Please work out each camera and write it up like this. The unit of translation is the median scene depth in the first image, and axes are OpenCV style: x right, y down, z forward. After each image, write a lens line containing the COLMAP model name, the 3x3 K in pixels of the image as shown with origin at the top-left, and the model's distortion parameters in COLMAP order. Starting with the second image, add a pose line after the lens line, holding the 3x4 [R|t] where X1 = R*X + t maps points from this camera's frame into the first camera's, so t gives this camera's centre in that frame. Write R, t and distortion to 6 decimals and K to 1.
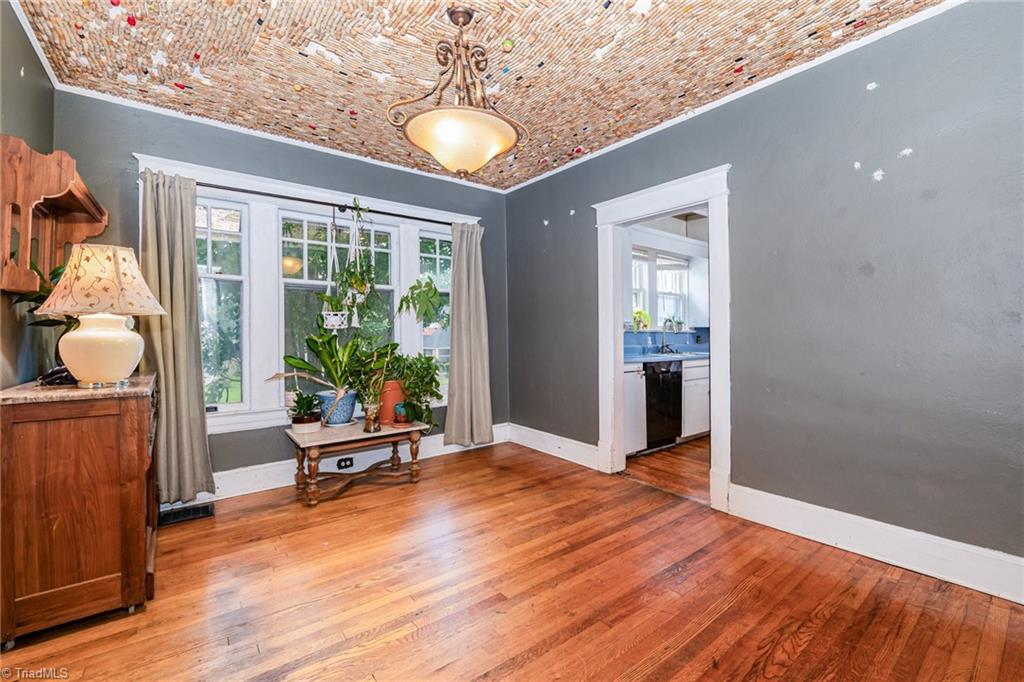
lens RADIAL K [[423.0, 0, 506.2], [0, 423.0, 331.2], [0, 0, 1]] dist [-0.006211, -0.000002]
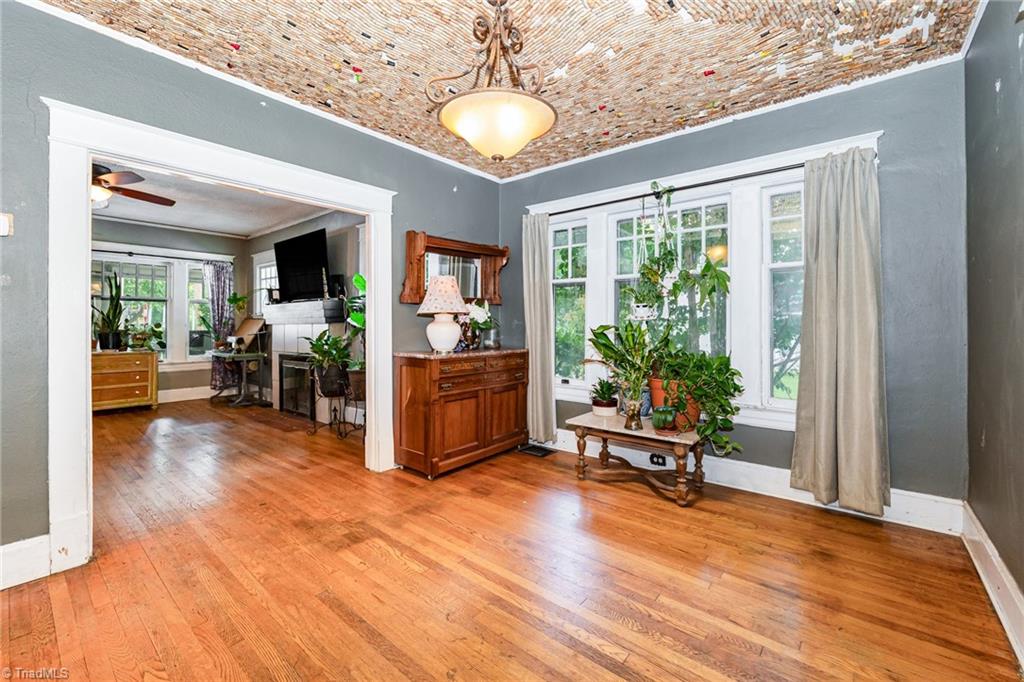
lens RADIAL K [[423.0, 0, 518.1], [0, 423.0, 325.9], [0, 0, 1]] dist [-0.006211, -0.000002]
pose [[0.250686, 0.013609, -0.967973, 0.539155], [0.000201, 0.999900, 0.014110, -0.008012], [0.968068, -0.003731, 0.250659, 0.516648]]
